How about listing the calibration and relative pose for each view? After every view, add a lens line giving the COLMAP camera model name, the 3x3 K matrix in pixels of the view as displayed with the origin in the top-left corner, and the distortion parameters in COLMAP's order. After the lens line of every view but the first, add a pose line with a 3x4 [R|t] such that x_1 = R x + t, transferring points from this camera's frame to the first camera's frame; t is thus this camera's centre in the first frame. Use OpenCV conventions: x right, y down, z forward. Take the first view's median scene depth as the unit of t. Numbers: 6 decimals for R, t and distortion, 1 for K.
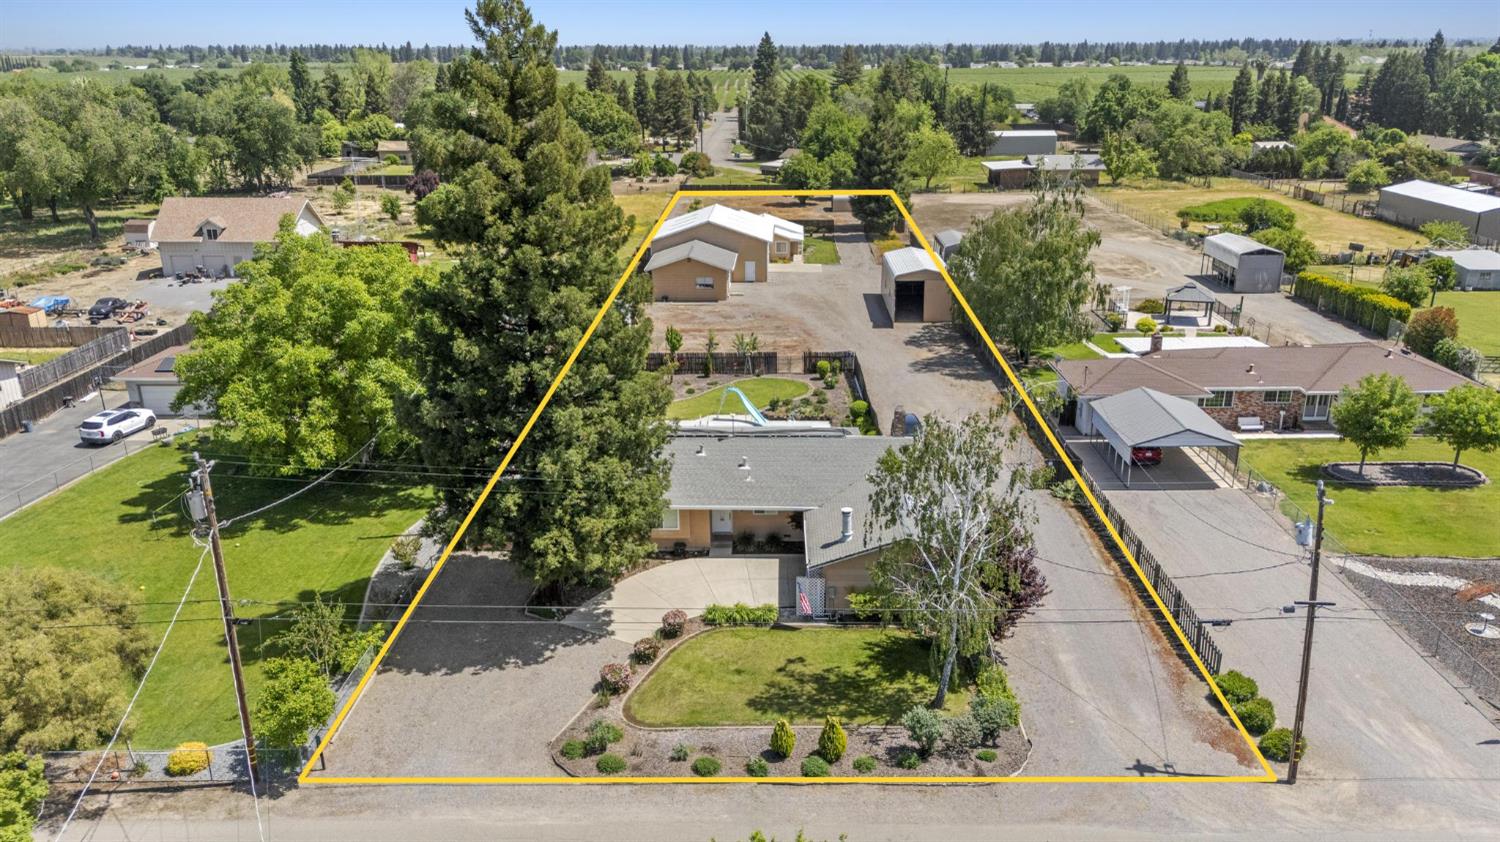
lens RADIAL K [[1096.7, 0, 750.0], [0, 1096.7, 421.0], [0, 0, 1]] dist [0.086469, -0.085263]
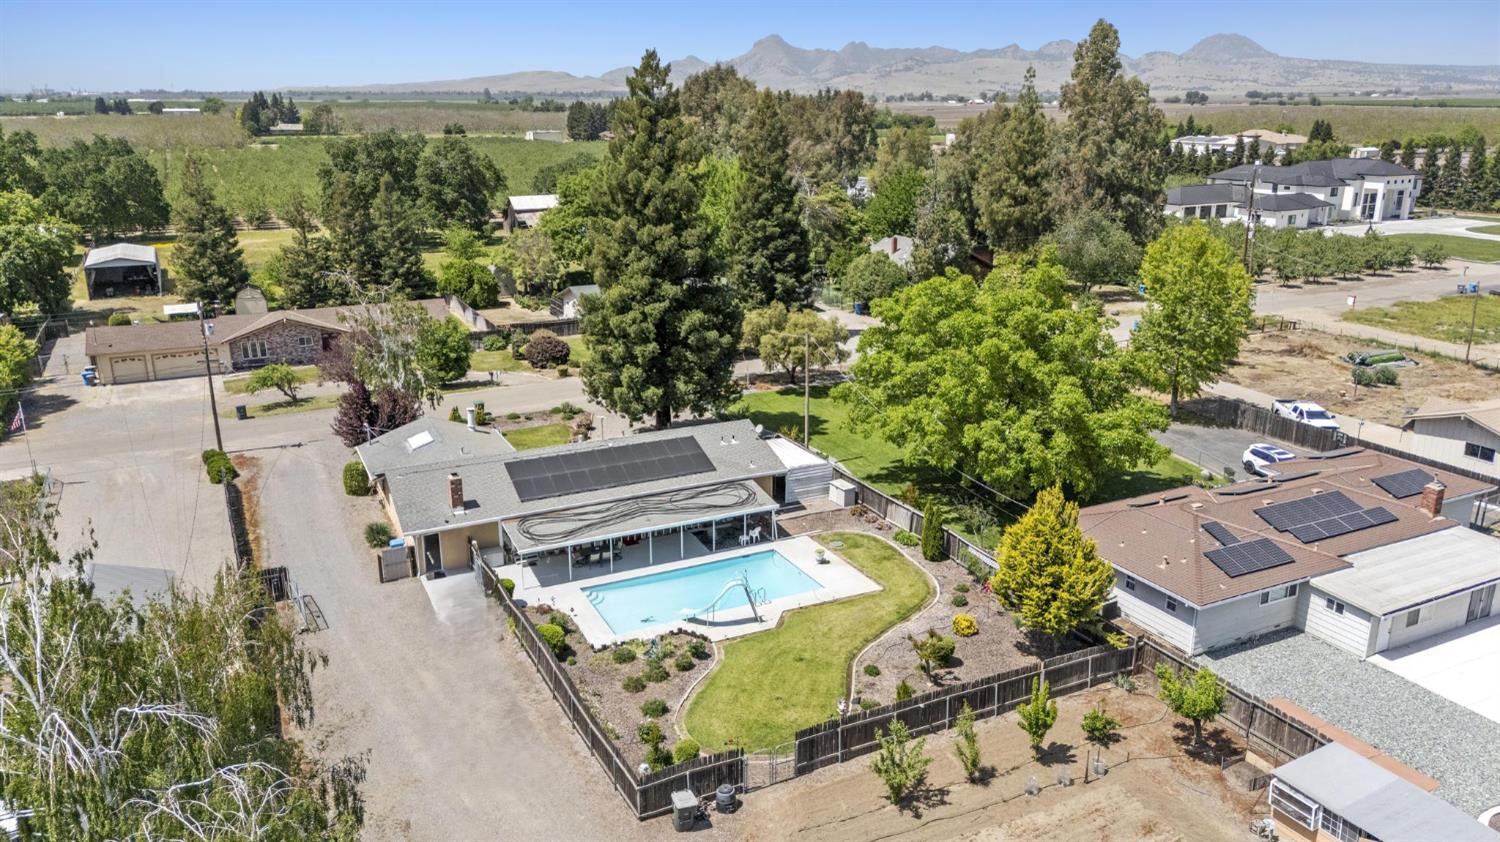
lens RADIAL K [[1096.7, 0, 750.0], [0, 1096.7, 421.0], [0, 0, 1]] dist [0.086469, -0.085263]
pose [[-0.887225, 0.136415, -0.440707, 0.349430], [-0.141726, 0.828493, 0.541768, -0.642235], [0.439028, 0.543130, -0.715726, 1.915306]]
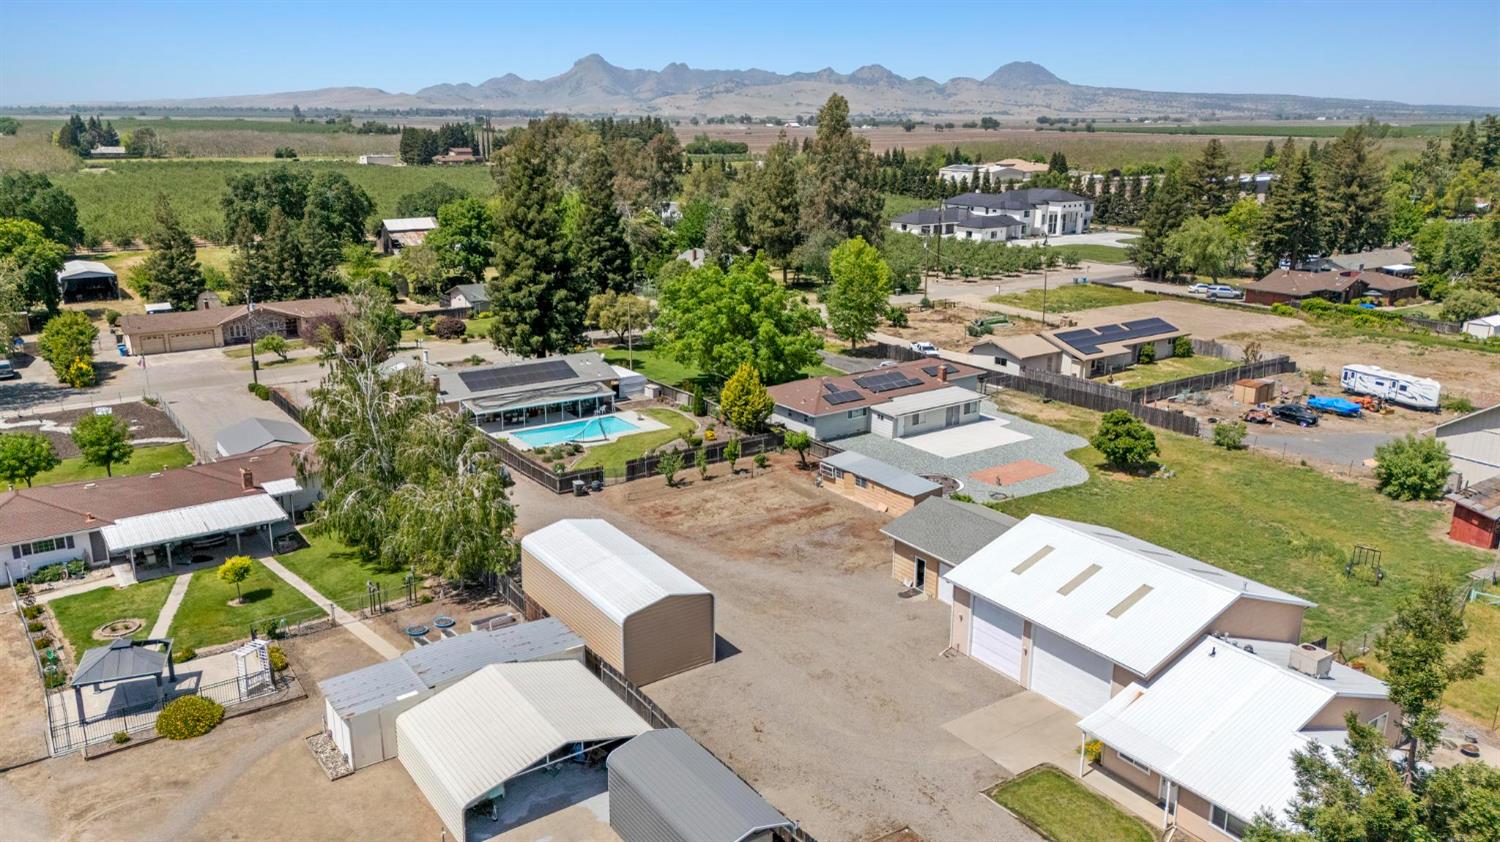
lens RADIAL K [[1096.7, 0, 750.0], [0, 1096.7, 421.0], [0, 0, 1]] dist [0.086469, -0.085263]
pose [[-0.806335, 0.158631, -0.569790, 0.794814], [-0.189956, 0.842871, 0.503473, -0.985946], [0.560126, 0.514203, -0.649503, 2.640589]]
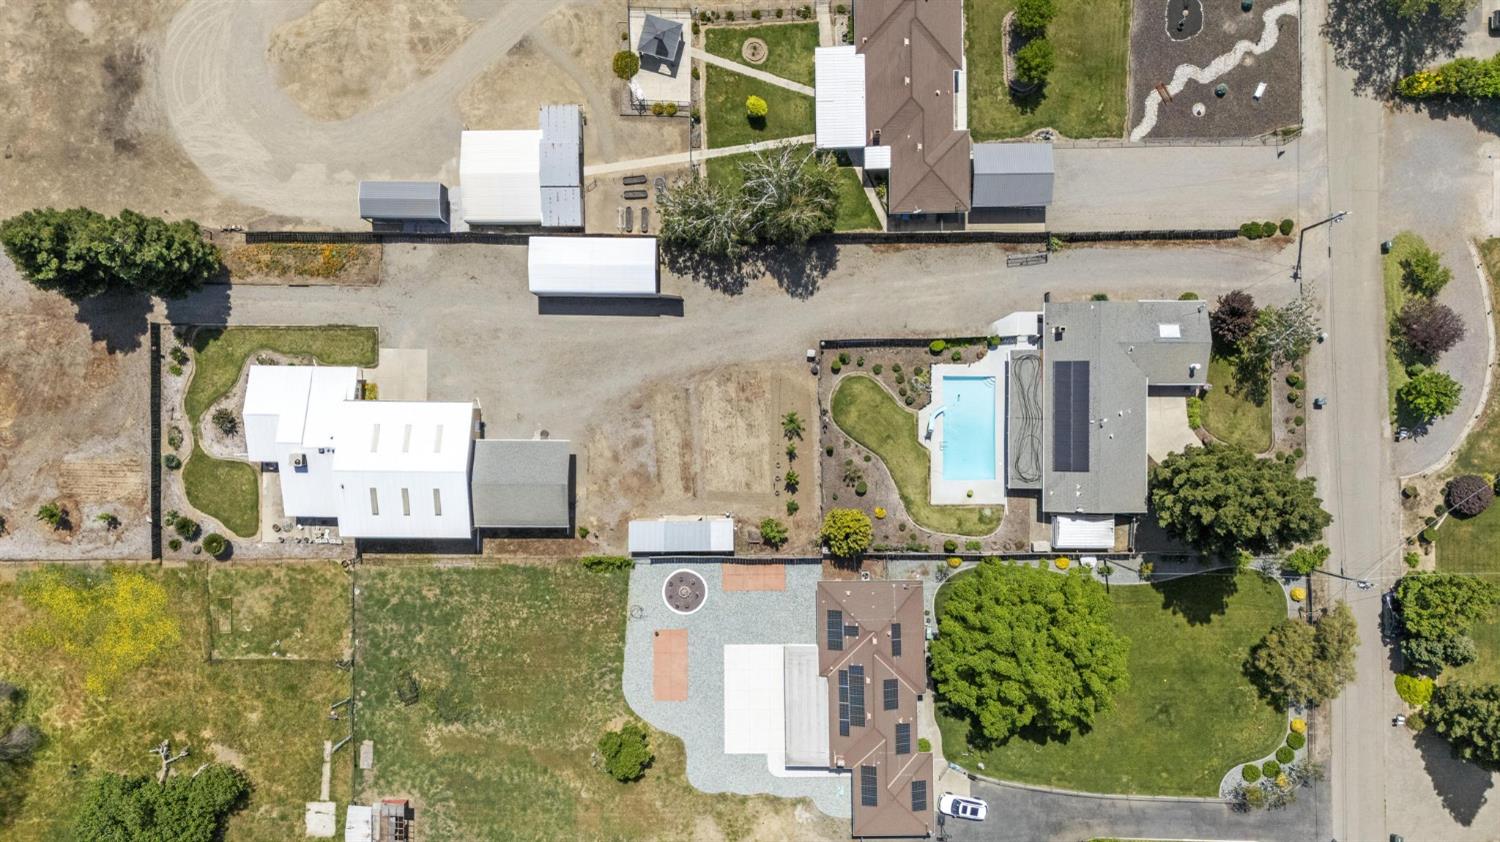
lens RADIAL K [[1096.7, 0, 750.0], [0, 1096.7, 421.0], [0, 0, 1]] dist [0.086469, -0.085263]
pose [[-0.024720, -0.999679, -0.005513, 0.009828], [0.317591, -0.013082, 0.948137, -2.092273], [-0.947905, 0.021687, 0.317813, 1.001198]]
